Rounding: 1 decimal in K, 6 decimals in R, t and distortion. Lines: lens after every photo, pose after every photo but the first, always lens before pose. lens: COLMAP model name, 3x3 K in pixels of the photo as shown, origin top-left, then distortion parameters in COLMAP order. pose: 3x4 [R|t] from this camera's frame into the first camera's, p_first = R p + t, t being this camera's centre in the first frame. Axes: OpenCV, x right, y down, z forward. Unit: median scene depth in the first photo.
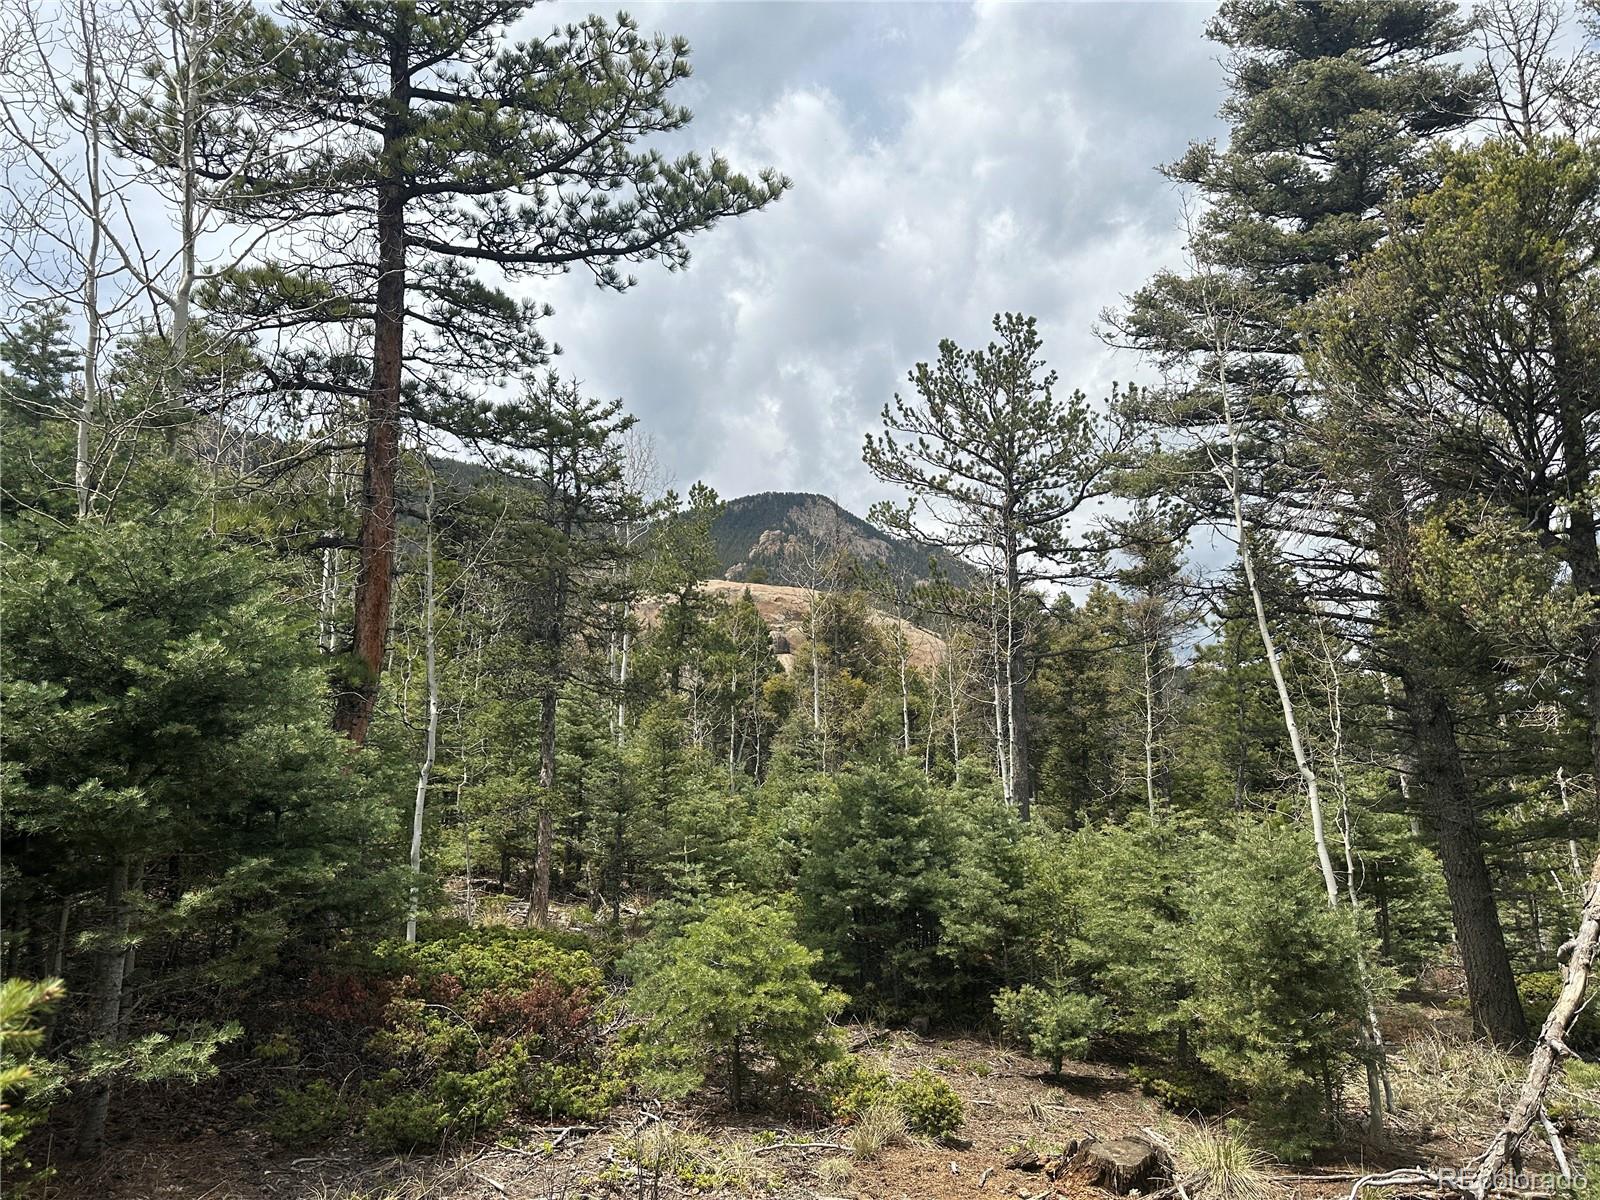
lens RADIAL K [[1095.8, 0, 784.3], [0, 1095.8, 602.0], [0, 0, 1]] dist [0.009683, -0.031614]
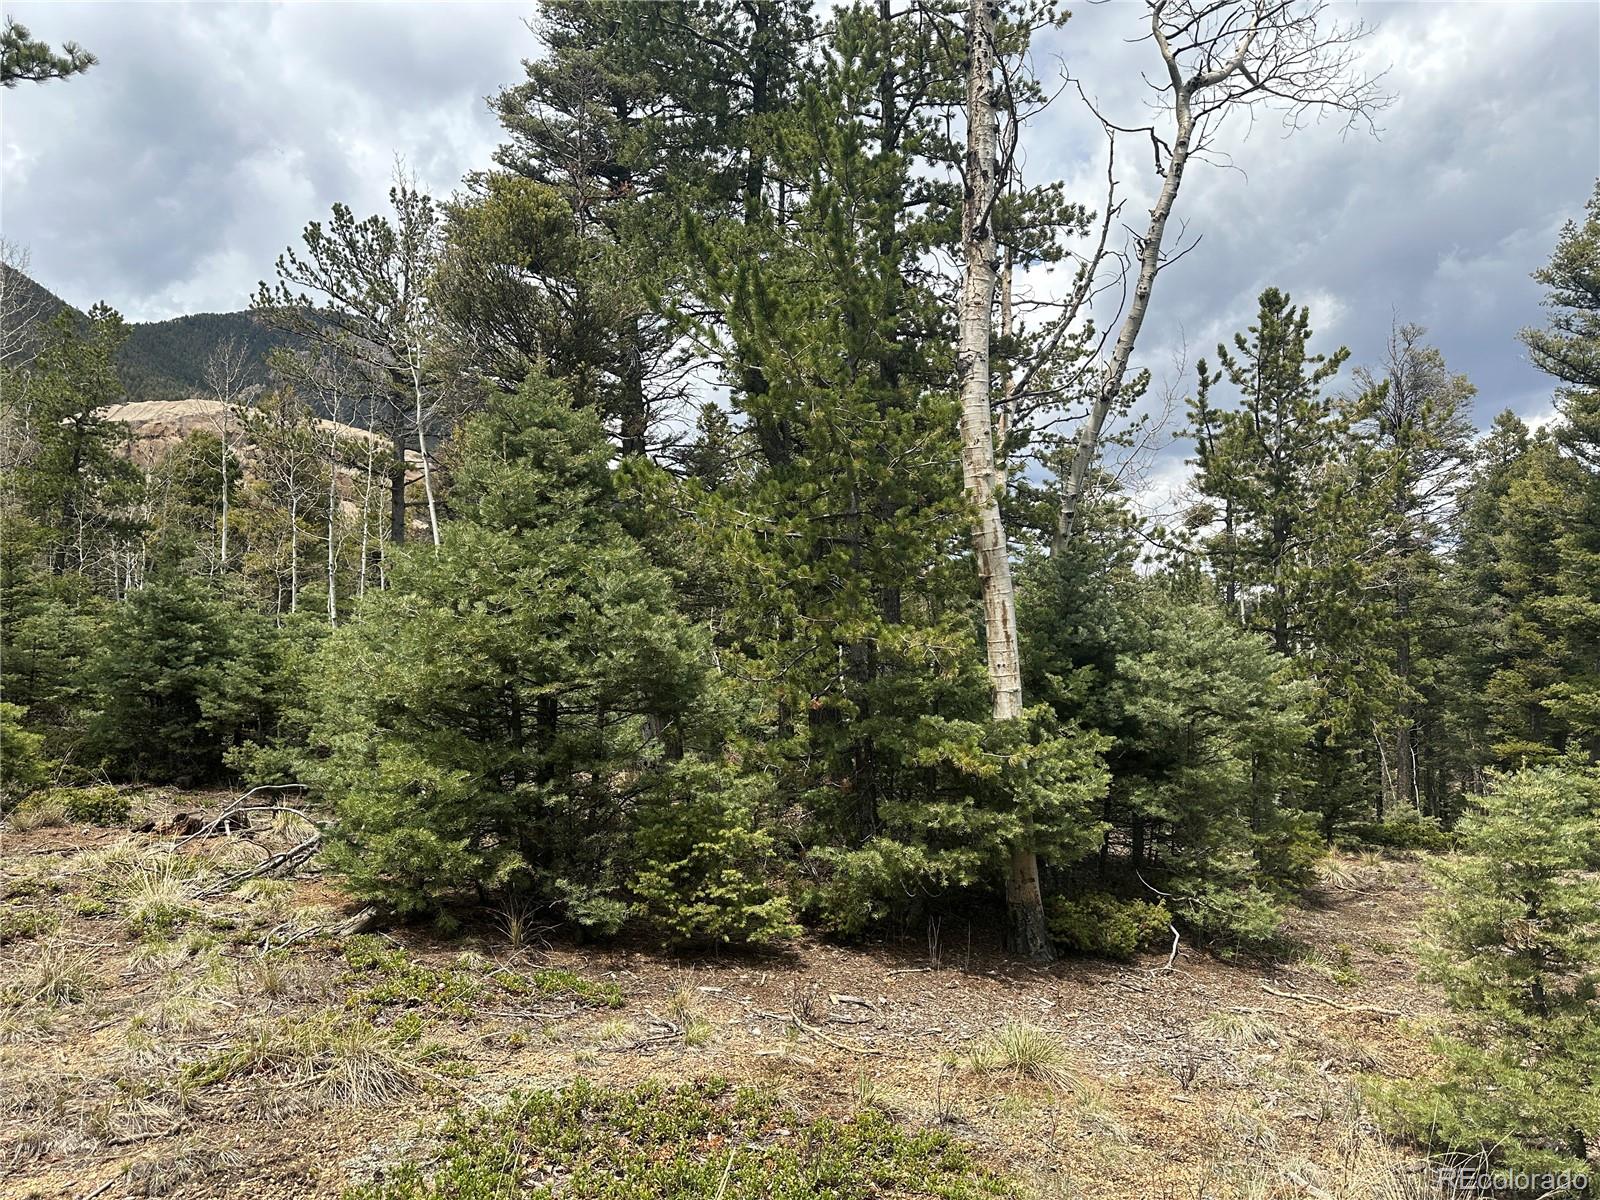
lens RADIAL K [[1095.8, 0, 814.9], [0, 1095.8, 591.9], [0, 0, 1]] dist [0.009683, -0.031614]
pose [[0.904212, 0.023688, 0.426426, 0.120233], [-0.076649, 0.991250, 0.107466, -0.013059], [-0.420149, -0.129857, 0.898116, -0.209664]]
